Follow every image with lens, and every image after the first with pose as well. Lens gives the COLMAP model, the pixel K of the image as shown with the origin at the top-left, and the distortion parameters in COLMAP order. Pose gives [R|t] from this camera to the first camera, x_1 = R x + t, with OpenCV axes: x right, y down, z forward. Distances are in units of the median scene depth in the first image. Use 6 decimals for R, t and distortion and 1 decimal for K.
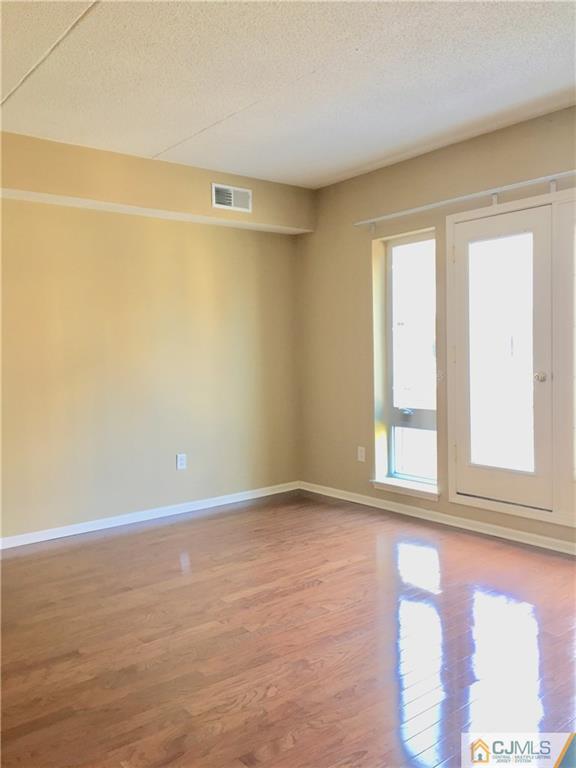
lens RADIAL K [[644.1, 0, 285.9], [0, 644.1, 348.7], [0, 0, 1]] dist [0.040807, -0.000751]
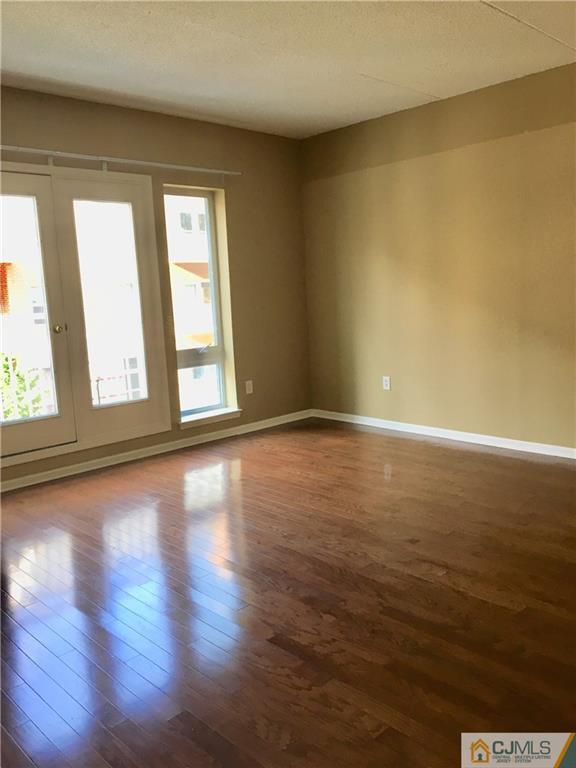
lens RADIAL K [[641.9, 0, 288.0], [0, 641.9, 384.0], [0, 0, 1]] dist [-0.104878, -0.000515]
pose [[-0.096596, -0.107965, 0.989451, -0.856508], [0.057880, 0.991808, 0.113872, 0.042766], [-0.993639, 0.068269, -0.089555, 0.815793]]
